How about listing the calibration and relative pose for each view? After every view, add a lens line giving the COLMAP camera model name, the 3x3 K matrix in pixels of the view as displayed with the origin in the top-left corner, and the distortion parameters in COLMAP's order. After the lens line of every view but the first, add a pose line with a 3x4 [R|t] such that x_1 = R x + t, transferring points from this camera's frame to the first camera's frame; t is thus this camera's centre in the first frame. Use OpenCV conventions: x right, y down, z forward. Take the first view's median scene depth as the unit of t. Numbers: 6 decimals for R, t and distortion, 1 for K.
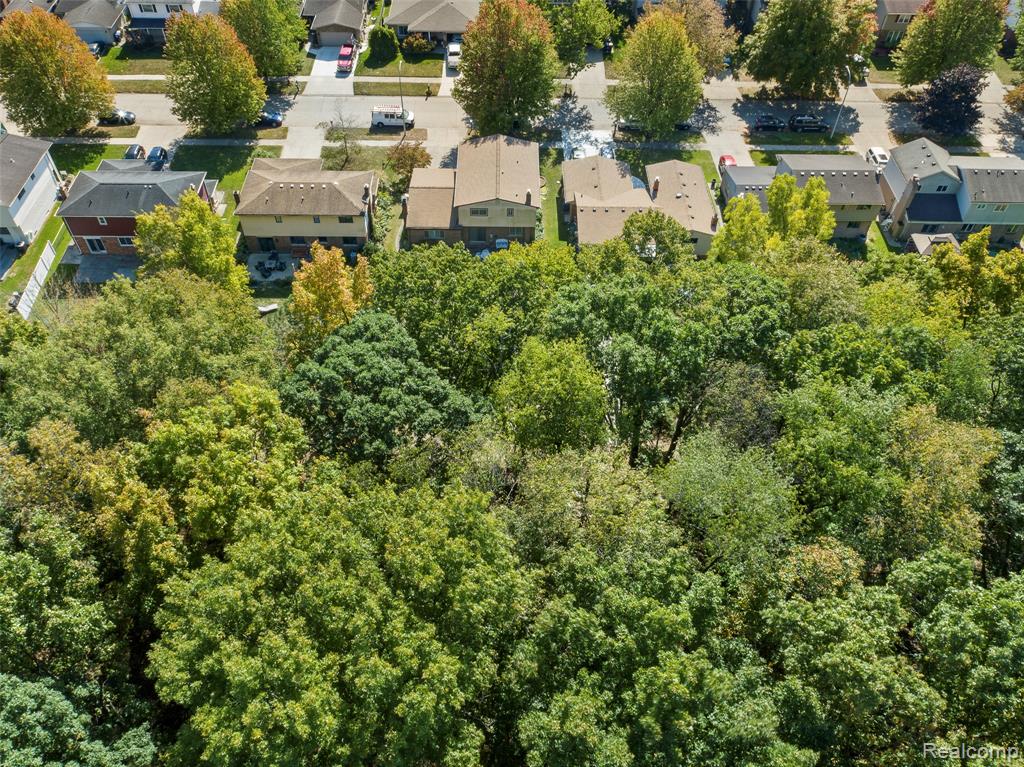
lens RADIAL K [[849.0, 0, 516.4], [0, 849.0, 383.6], [0, 0, 1]] dist [0.007365, -0.013903]
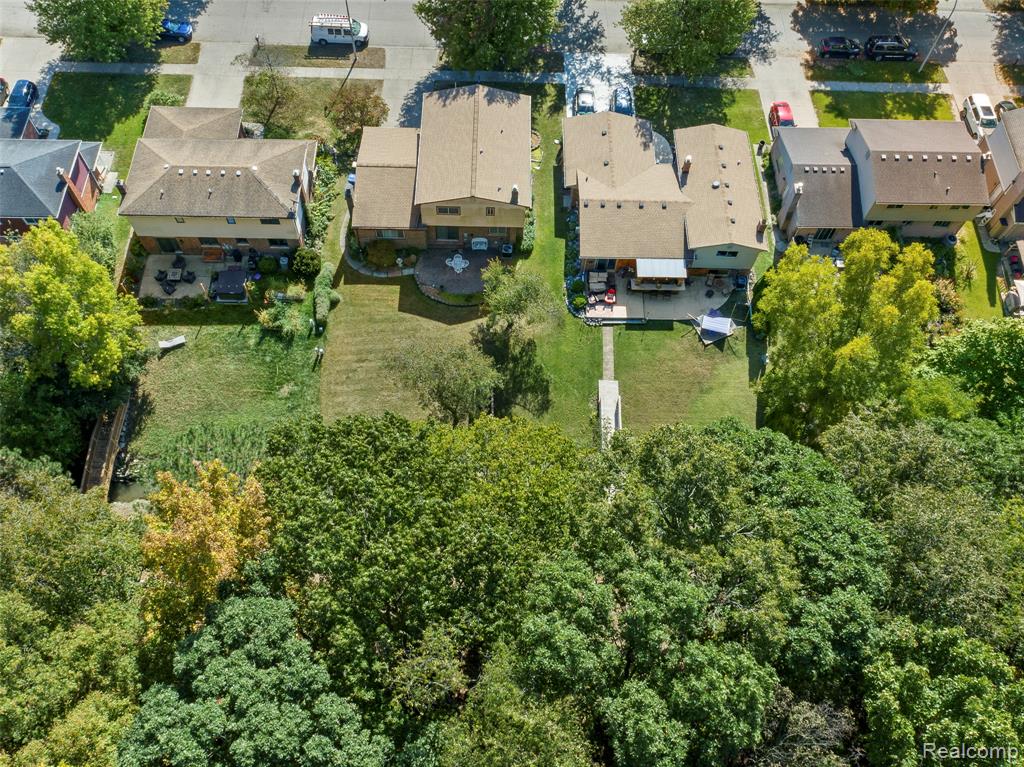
lens RADIAL K [[849.0, 0, 506.4], [0, 849.0, 382.5], [0, 0, 1]] dist [0.007365, -0.013903]
pose [[0.999779, 0.021000, 0.001179, 0.008448], [-0.020653, 0.969564, 0.243965, -0.217501], [0.003981, -0.243936, 0.969783, 0.216595]]
